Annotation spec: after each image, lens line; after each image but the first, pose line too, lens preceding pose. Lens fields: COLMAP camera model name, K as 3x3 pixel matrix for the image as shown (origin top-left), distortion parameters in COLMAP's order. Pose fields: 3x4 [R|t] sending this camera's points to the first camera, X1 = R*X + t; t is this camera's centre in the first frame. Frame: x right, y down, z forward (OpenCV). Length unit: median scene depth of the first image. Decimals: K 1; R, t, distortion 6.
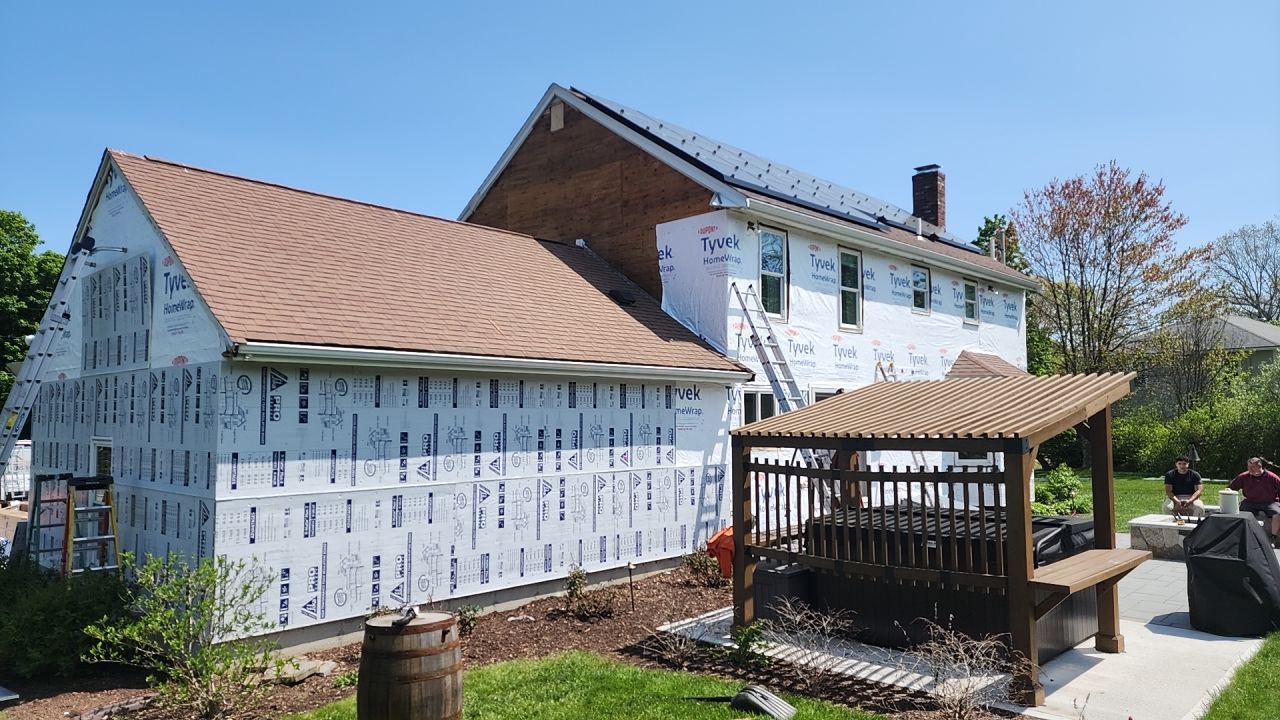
lens RADIAL K [[851.3, 0, 615.8], [0, 851.3, 364.3], [0, 0, 1]] dist [-0.003993, -0.003119]
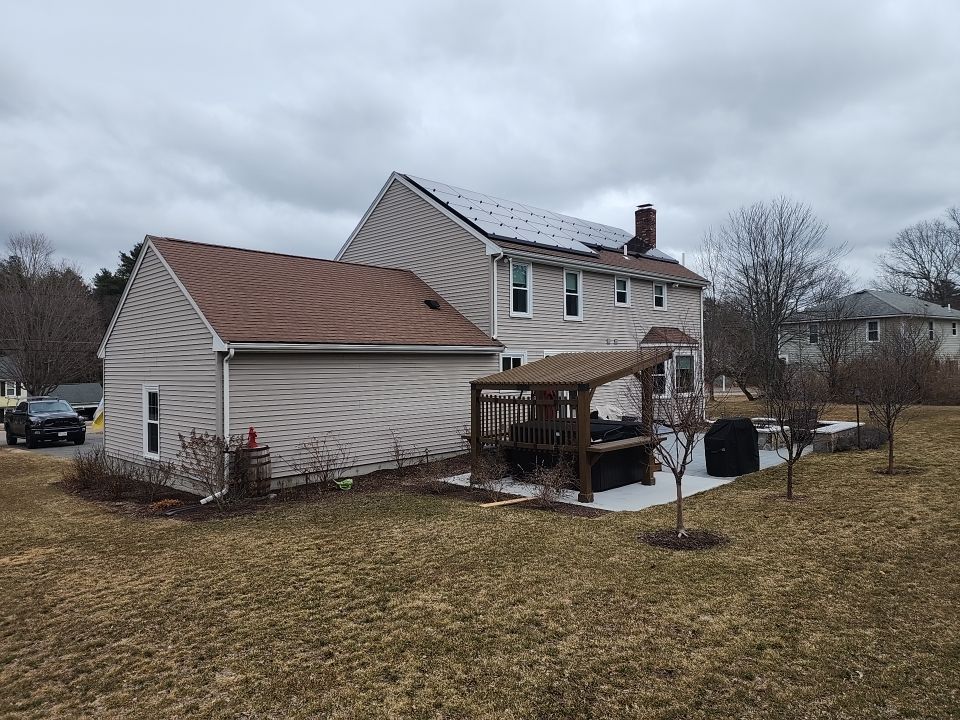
lens RADIAL K [[684.1, 0, 480.0], [0, 684.1, 360.0], [0, 0, 1]] dist [0.082842, -0.211621]
pose [[0.999904, -0.011583, -0.007619, 0.135440], [0.012010, 0.998209, 0.058602, -0.052268], [0.006927, -0.058688, 0.998252, -0.483475]]
